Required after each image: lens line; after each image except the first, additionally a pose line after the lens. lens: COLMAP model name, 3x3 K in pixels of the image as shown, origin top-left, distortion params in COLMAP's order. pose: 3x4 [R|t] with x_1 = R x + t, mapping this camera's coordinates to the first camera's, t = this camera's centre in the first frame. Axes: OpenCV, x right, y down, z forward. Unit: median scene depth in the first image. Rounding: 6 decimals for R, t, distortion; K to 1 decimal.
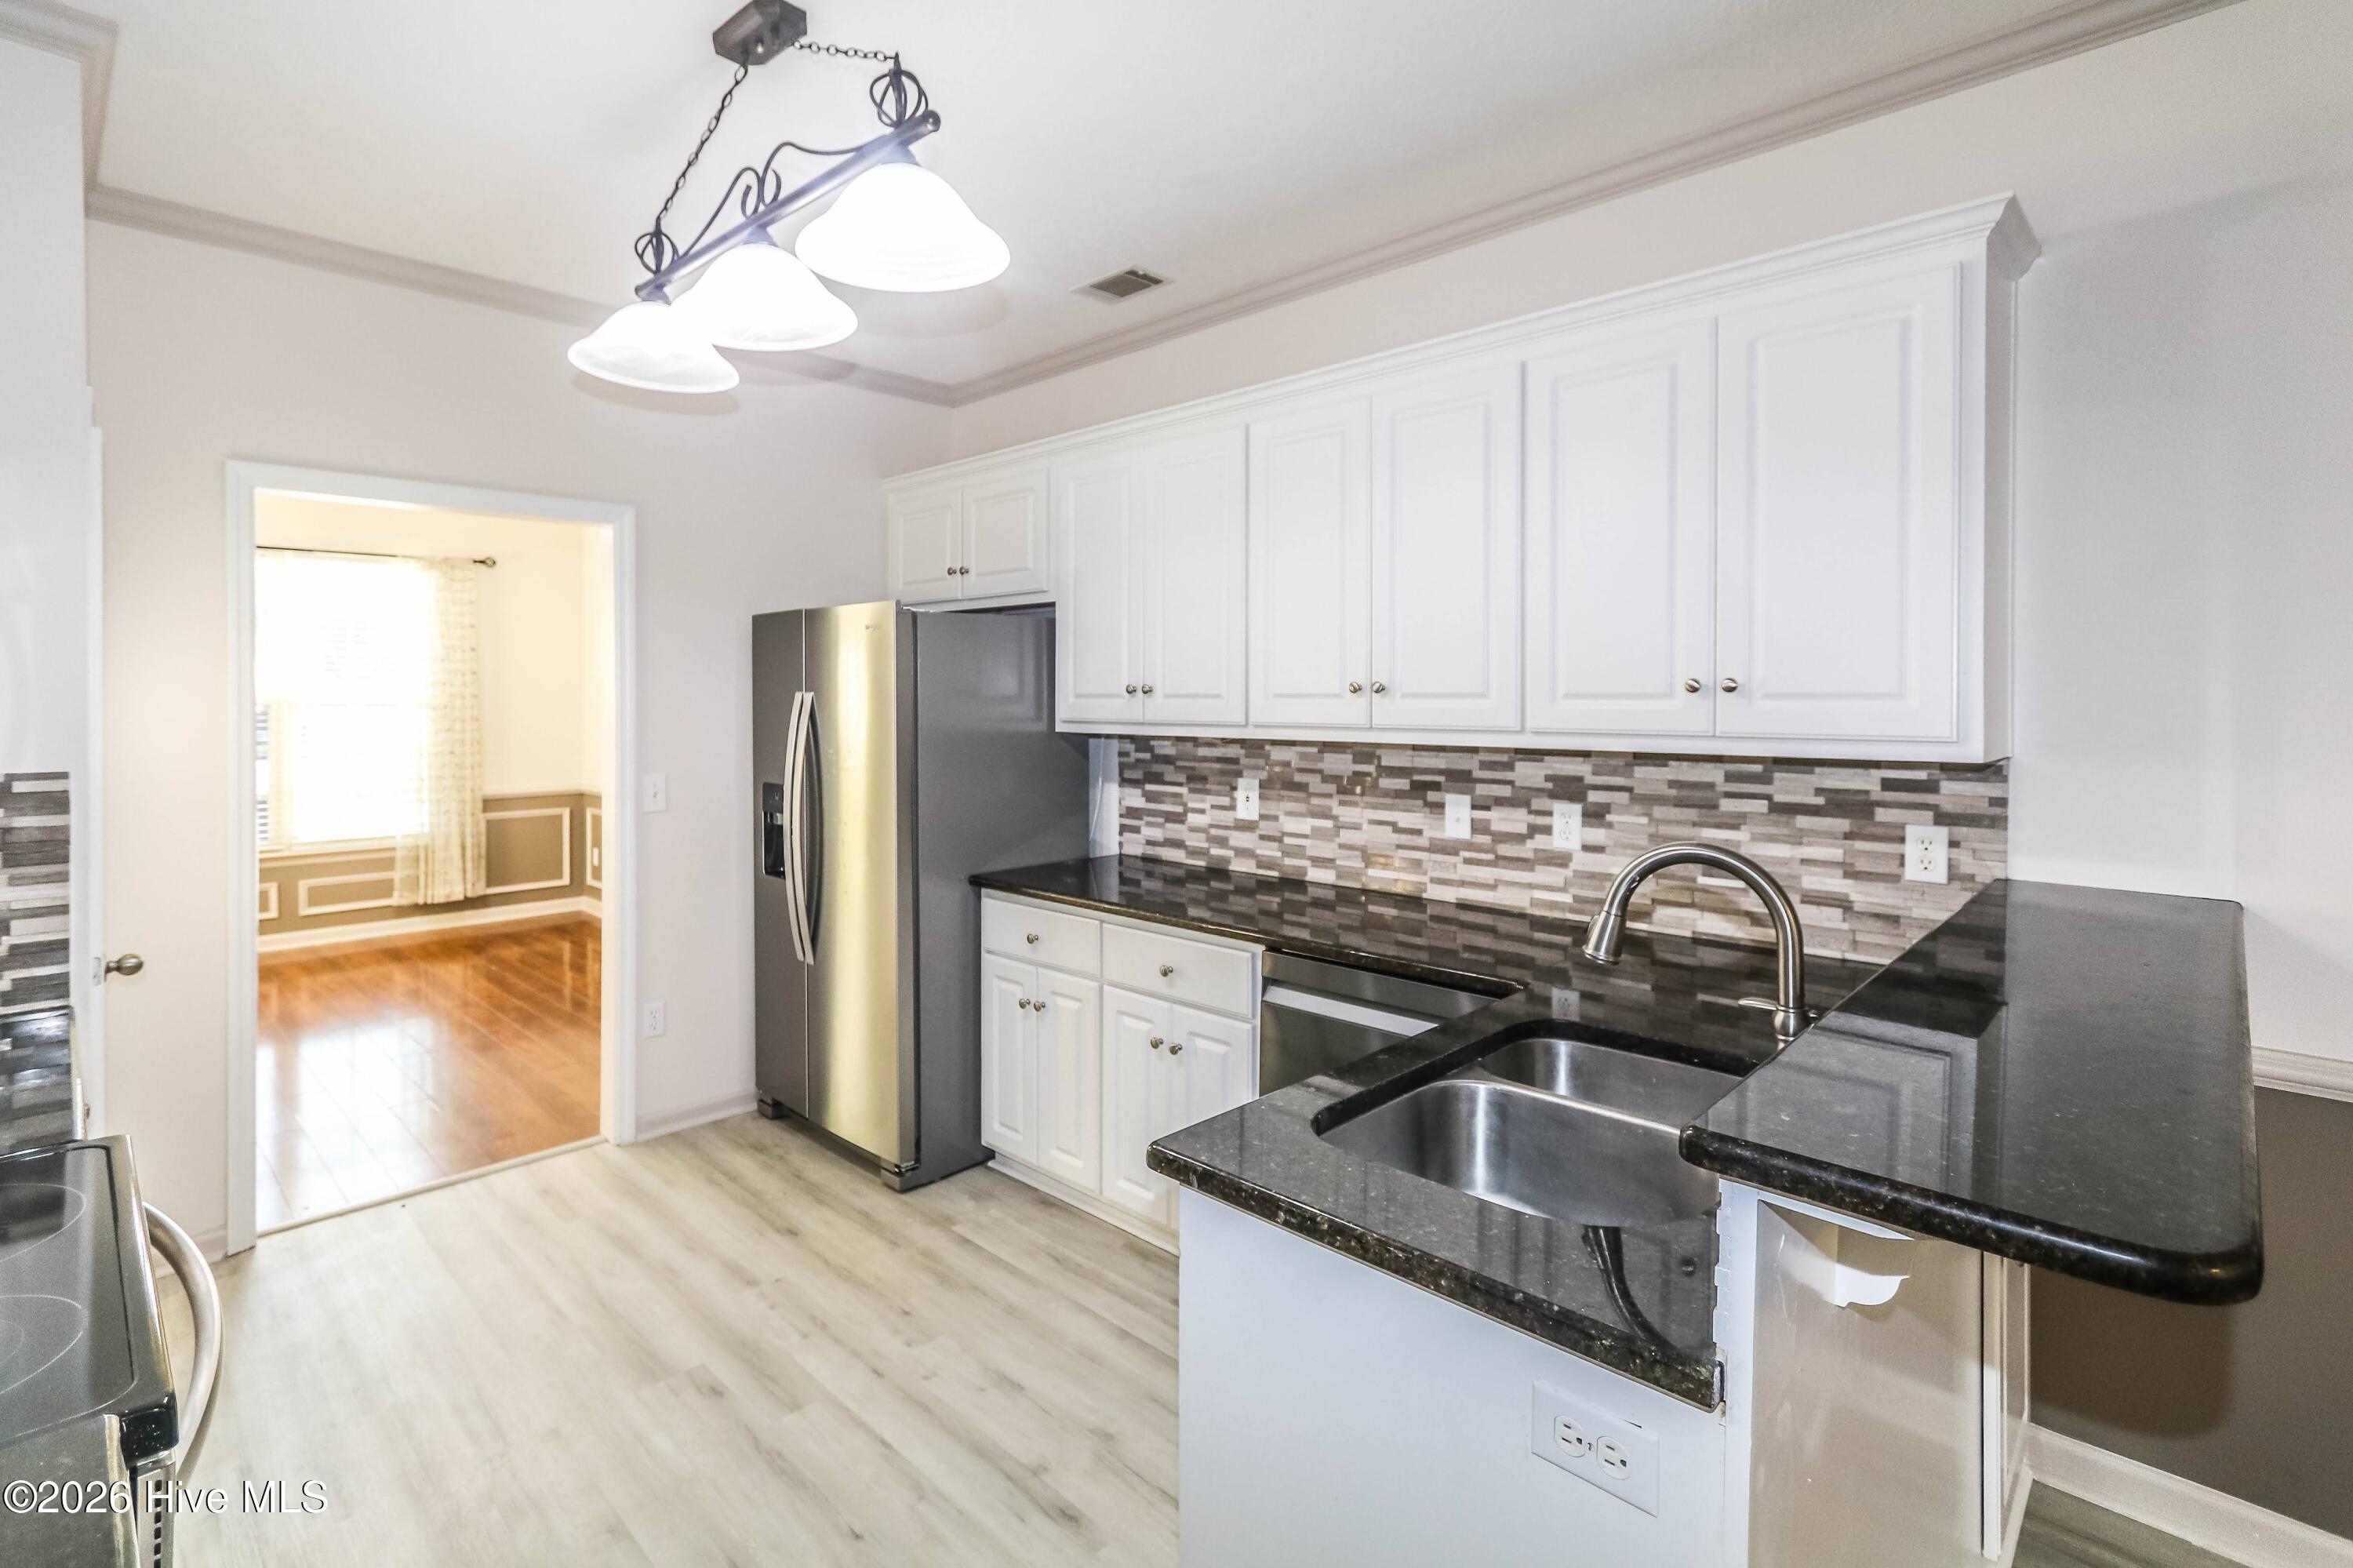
lens RADIAL K [[1097.1, 0, 1130.0], [0, 1097.1, 690.7], [0, 0, 1]] dist [-0.004992, 0.001534]
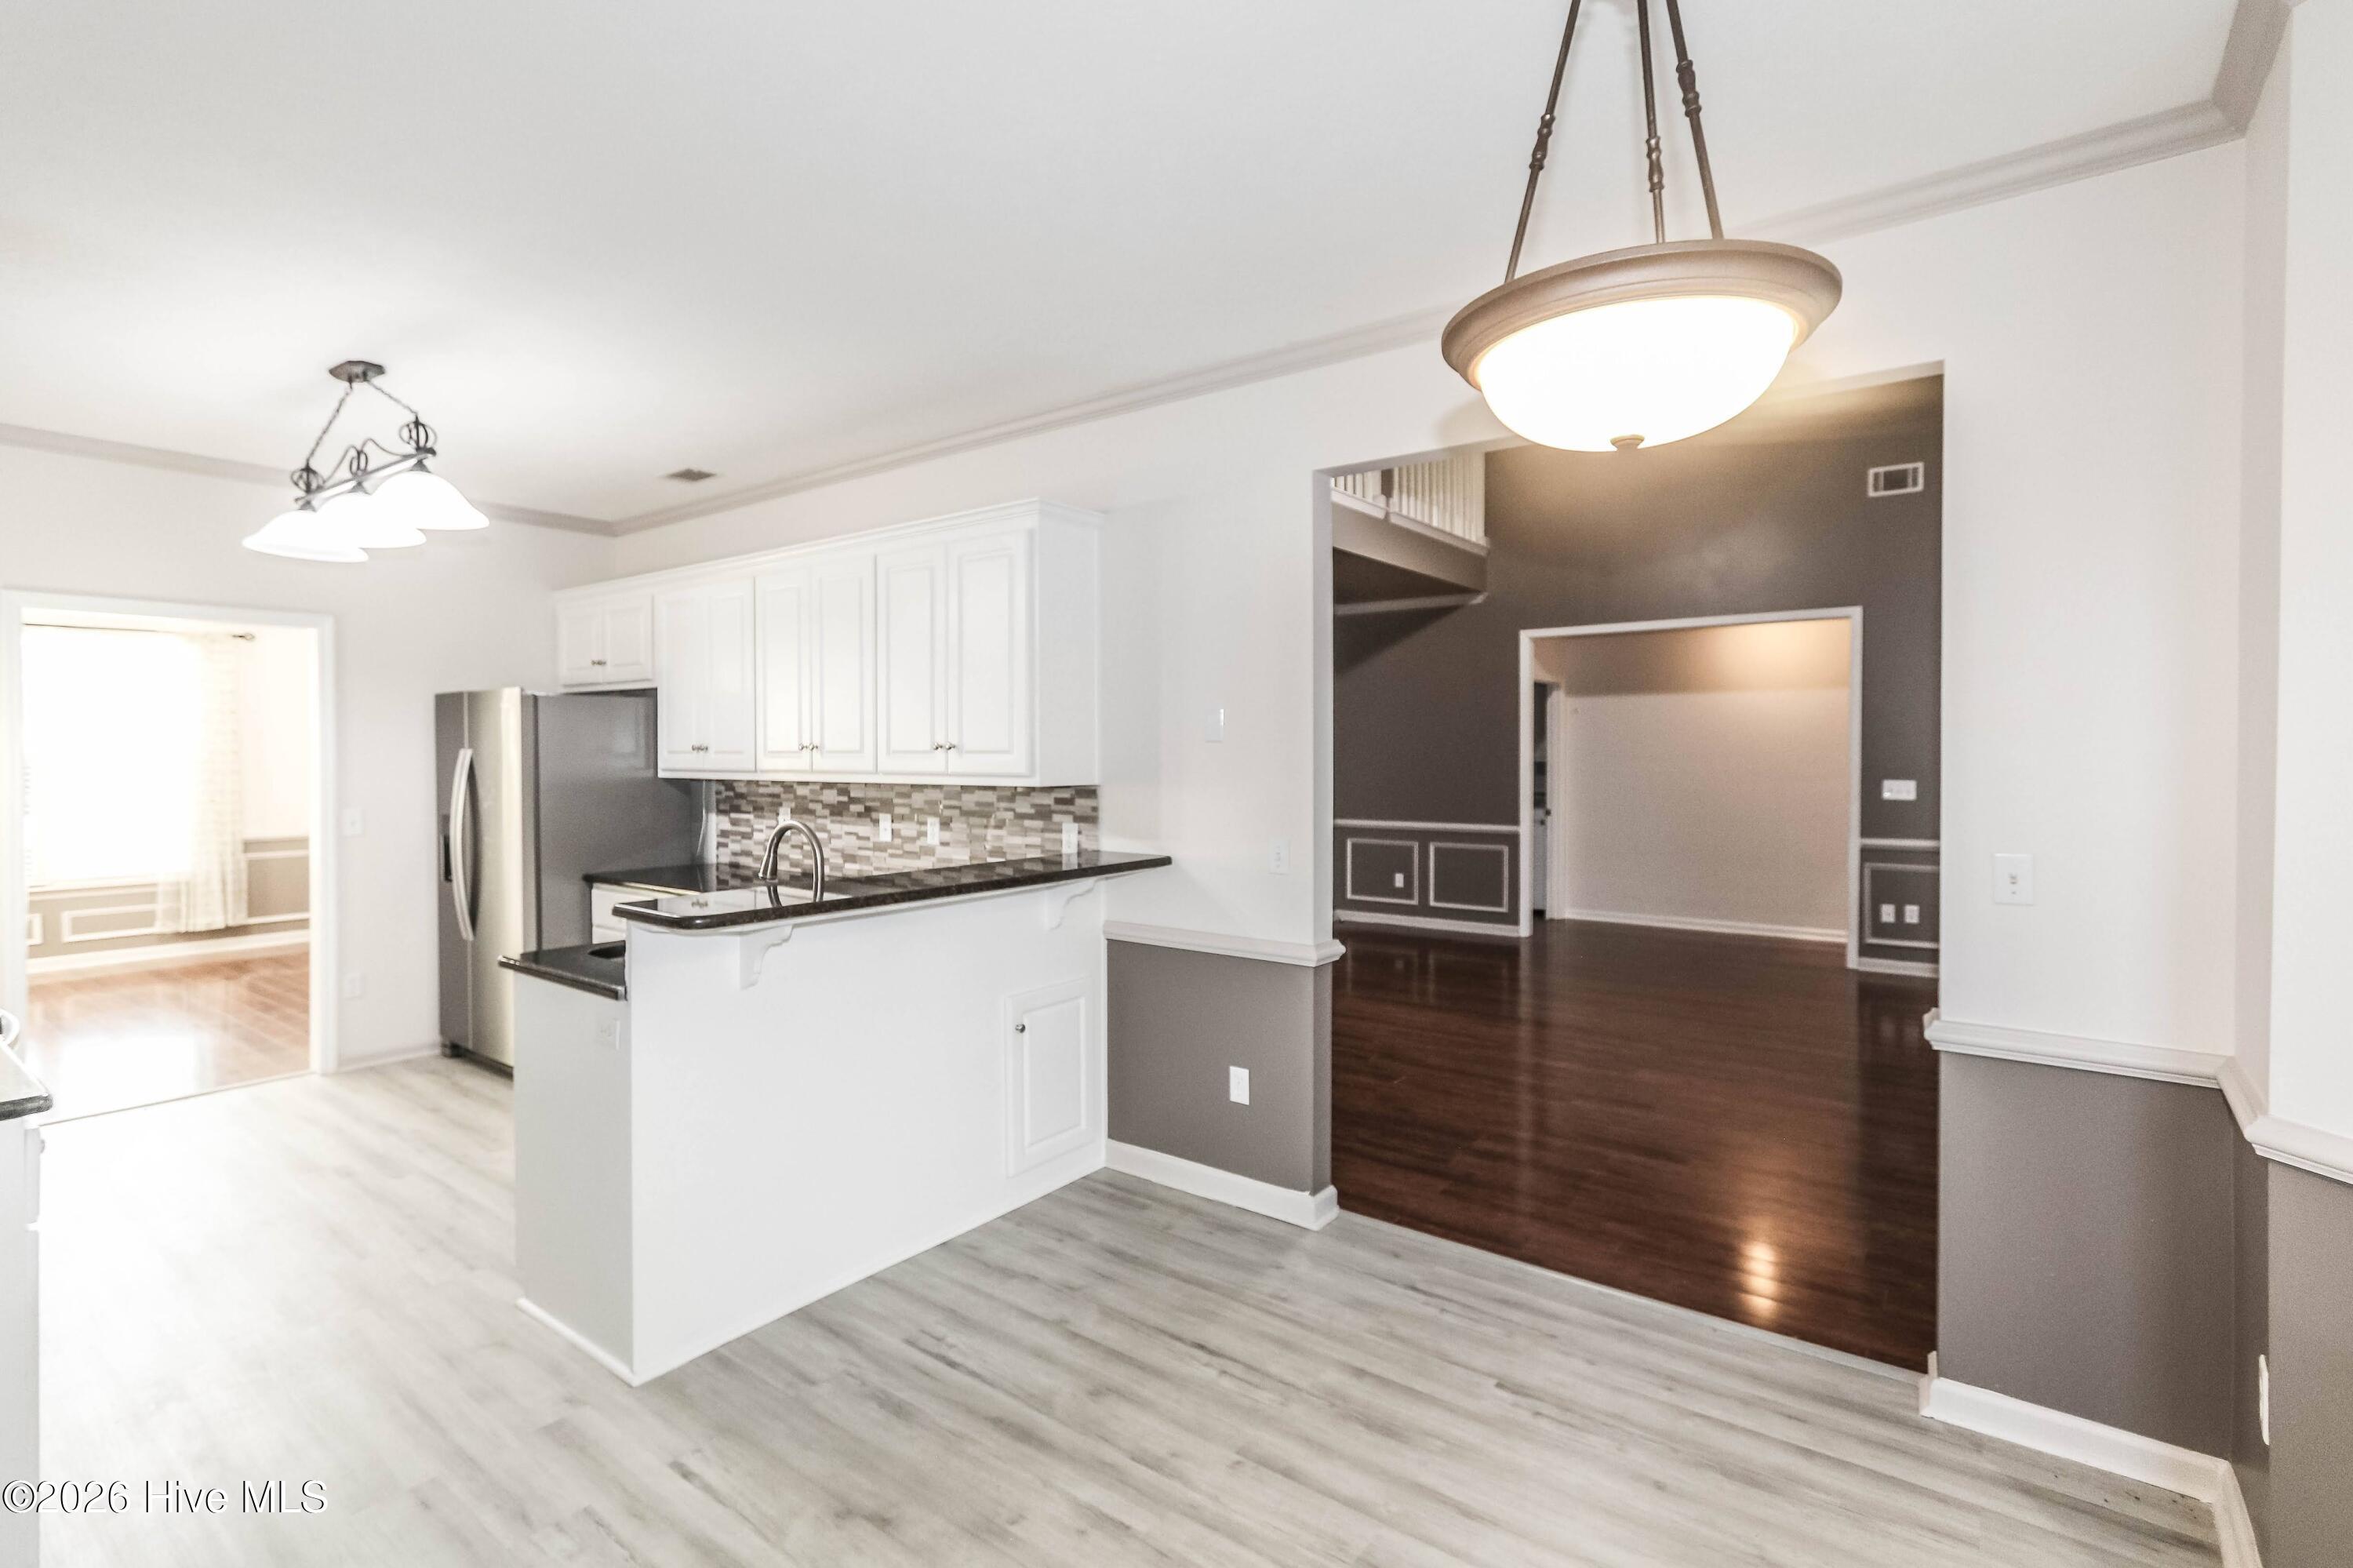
lens RADIAL K [[1097.1, 0, 1183.2], [0, 1097.1, 753.9], [0, 0, 1]] dist [-0.004992, 0.001534]
pose [[0.989162, -0.003043, 0.146793, 0.418294], [0.001711, 0.999956, 0.009199, -0.005459], [-0.146815, -0.008848, 0.989124, -0.543697]]
